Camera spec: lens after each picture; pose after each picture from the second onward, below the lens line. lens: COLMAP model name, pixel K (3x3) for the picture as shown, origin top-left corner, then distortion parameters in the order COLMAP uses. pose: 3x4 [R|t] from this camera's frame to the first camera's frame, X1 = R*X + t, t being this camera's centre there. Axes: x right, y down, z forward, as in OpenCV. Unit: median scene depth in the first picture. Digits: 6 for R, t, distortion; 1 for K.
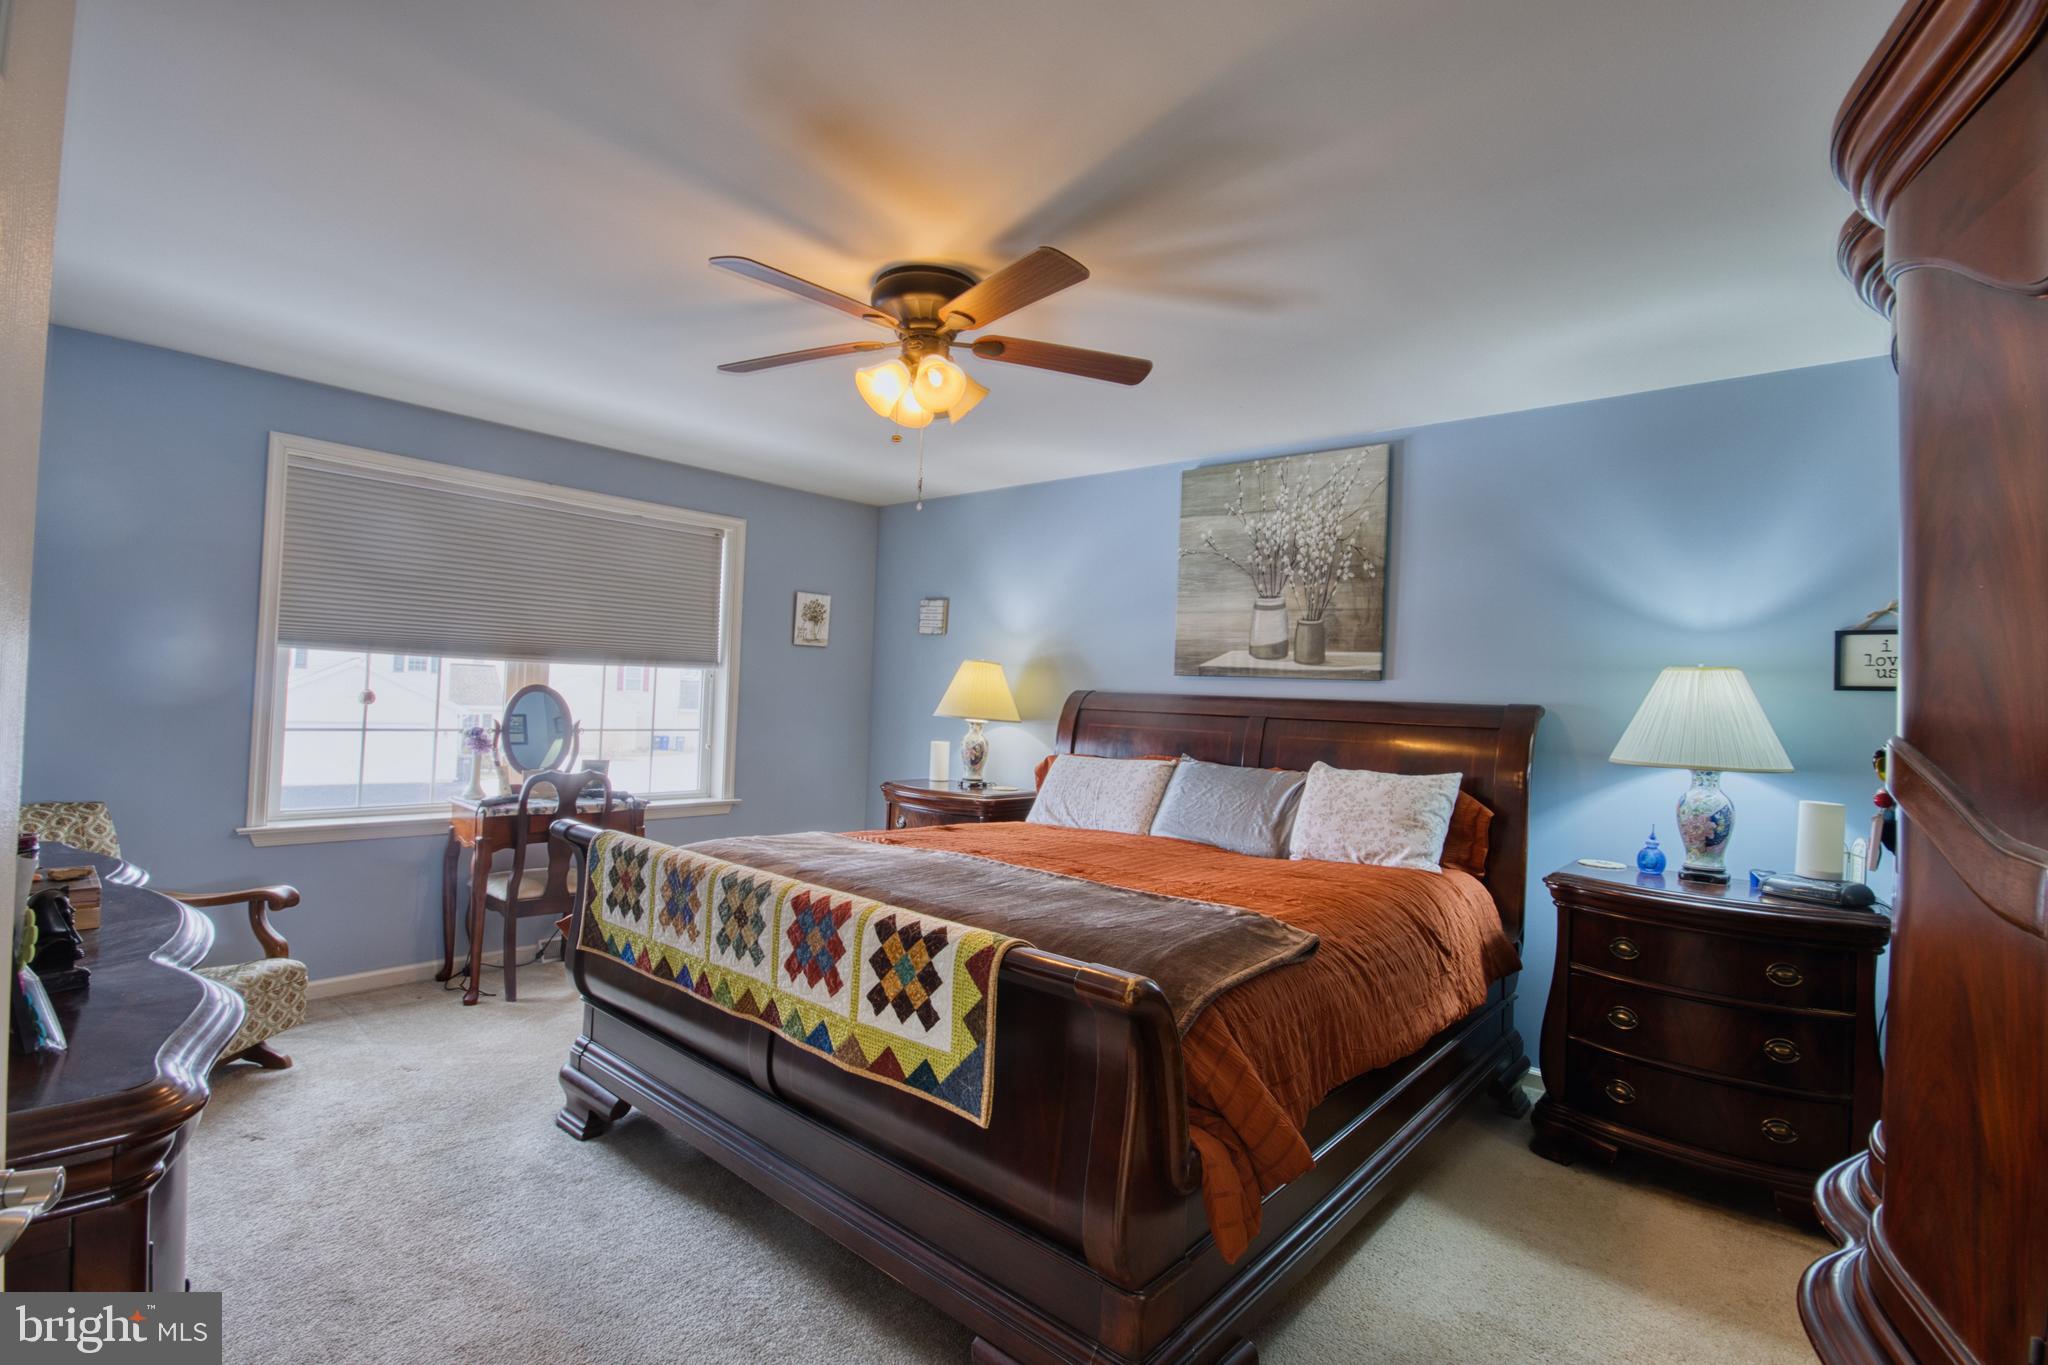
lens RADIAL K [[966.3, 0, 1024.7], [0, 966.3, 683.6], [0, 0, 1]] dist [-0.001553, -0.000425]
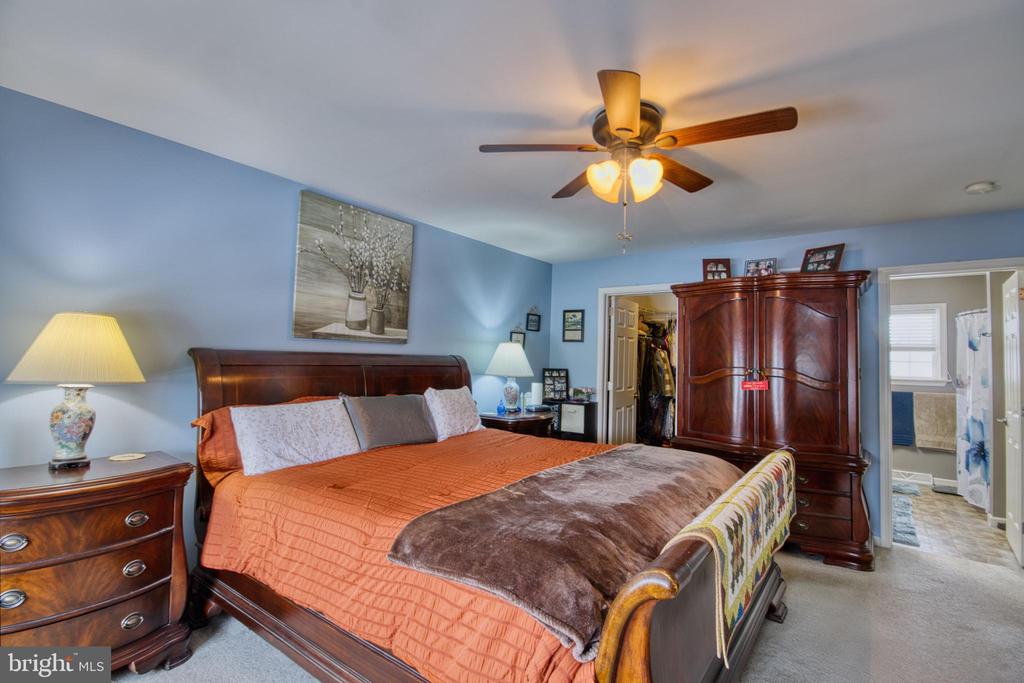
lens RADIAL K [[483.1, 0, 501.2], [0, 483.1, 340.7], [0, 0, 1]] dist [-0.001553, -0.000425]
pose [[-0.065865, 0.001669, 0.997827, -0.585681], [-0.030920, 0.999515, -0.003713, -0.011508], [-0.997349, -0.031097, -0.065781, 0.814135]]
